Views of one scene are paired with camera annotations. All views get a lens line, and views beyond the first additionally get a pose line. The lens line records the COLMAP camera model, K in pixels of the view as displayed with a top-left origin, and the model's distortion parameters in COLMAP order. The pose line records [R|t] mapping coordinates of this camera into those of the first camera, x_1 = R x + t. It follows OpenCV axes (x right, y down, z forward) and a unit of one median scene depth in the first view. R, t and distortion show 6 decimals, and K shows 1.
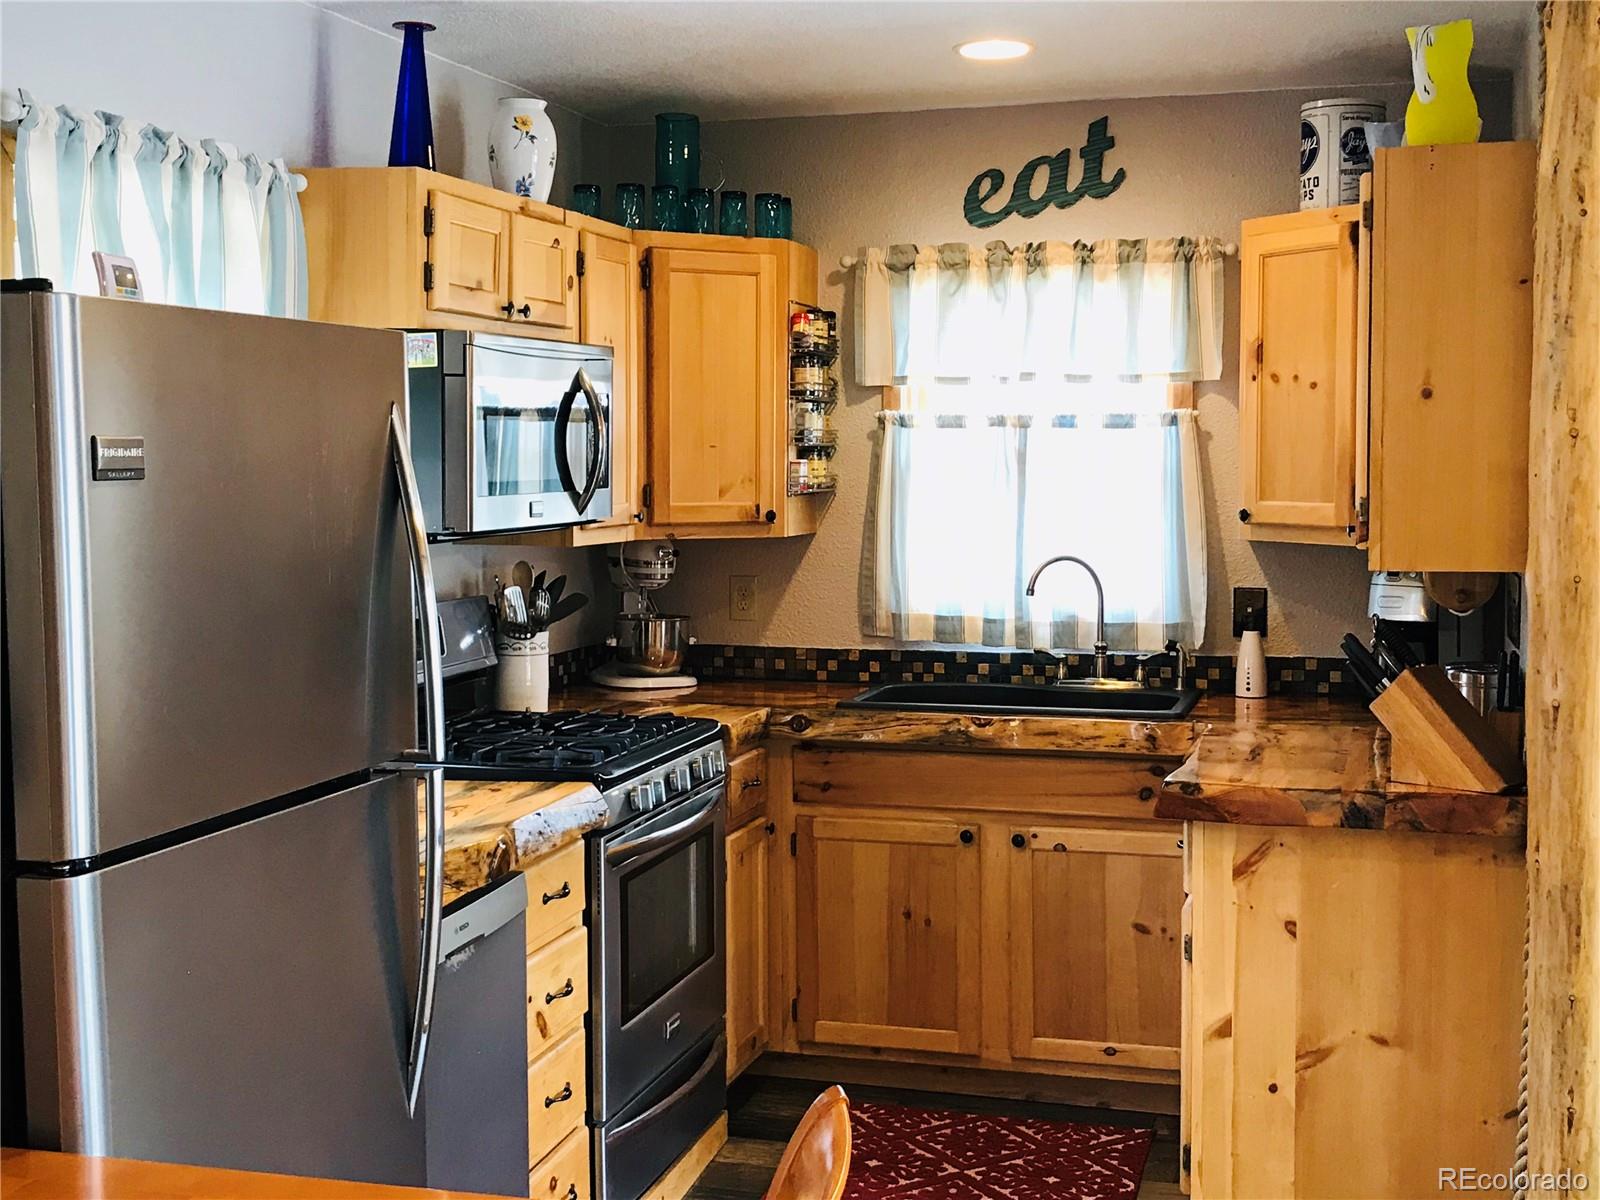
lens RADIAL K [[1980.2, 0, 796.5], [0, 1980.2, 604.3], [0, 0, 1]] dist [0.125768, 0.000000]
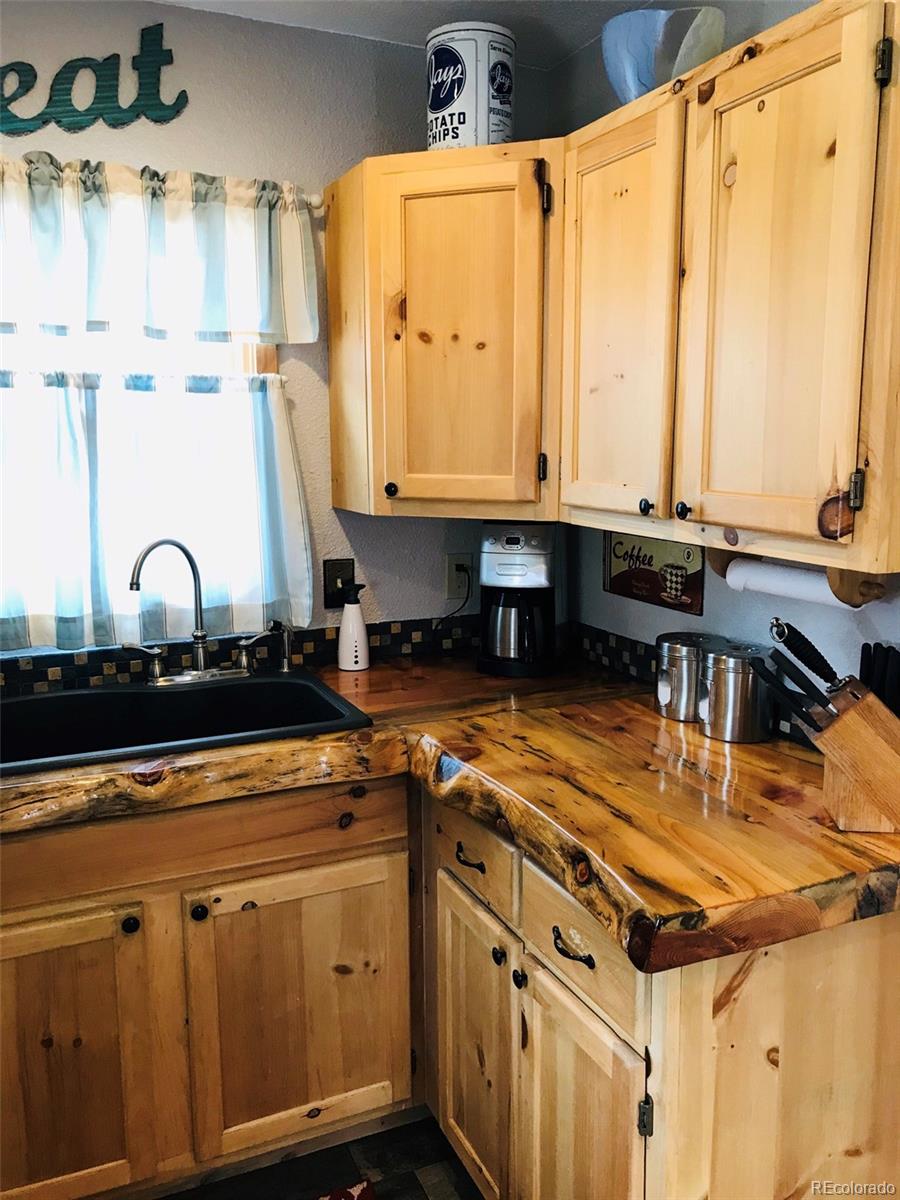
lens RADIAL K [[992.0, 0, 457.0], [0, 992.0, 589.1], [0, 0, 1]] dist [0.027431, -0.021321]
pose [[0.764032, -0.099110, 0.637520, -0.046160], [0.048700, 0.994171, 0.096192, -0.038832], [-0.643338, -0.042447, 0.764405, 0.591229]]
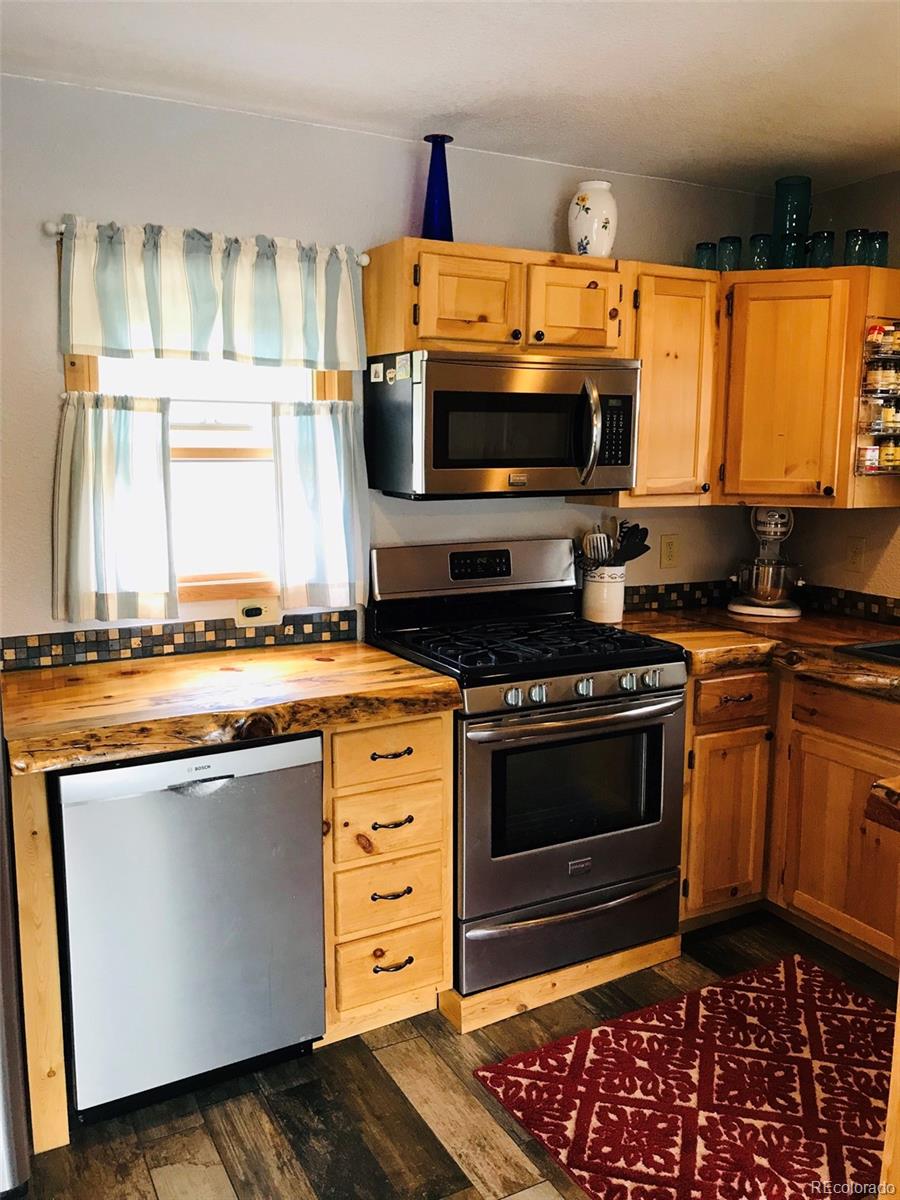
lens RADIAL K [[992.0, 0, 448.9], [0, 992.0, 590.3], [0, 0, 1]] dist [0.027431, -0.021321]
pose [[0.699850, 0.108804, -0.705955, 0.273974], [-0.062079, 0.993856, 0.091634, -0.025219], [0.711587, -0.020305, 0.702304, 0.385247]]
